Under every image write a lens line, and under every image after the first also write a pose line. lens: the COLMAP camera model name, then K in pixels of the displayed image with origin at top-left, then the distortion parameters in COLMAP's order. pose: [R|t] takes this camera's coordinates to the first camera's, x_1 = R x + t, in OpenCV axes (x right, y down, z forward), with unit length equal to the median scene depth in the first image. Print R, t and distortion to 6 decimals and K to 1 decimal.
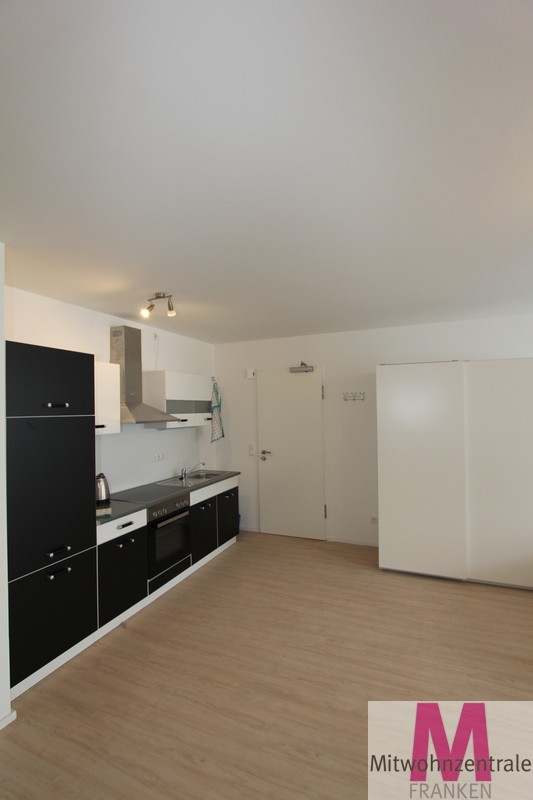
lens RADIAL K [[351.5, 0, 268.7], [0, 351.5, 410.9], [0, 0, 1]] dist [-0.026931, -0.000029]
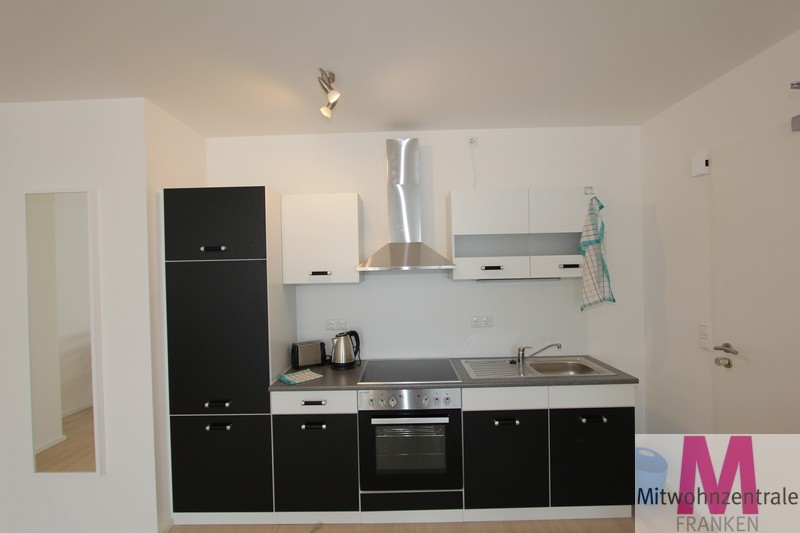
lens RADIAL K [[351.5, 0, 400.0], [0, 351.5, 266.5], [0, 0, 1]] dist [-0.026931, -0.000029]
pose [[0.394725, 0.021558, -0.918546, 0.270563], [0.013002, 0.999494, 0.029046, 0.006629], [0.918707, -0.023408, 0.394245, 0.658680]]
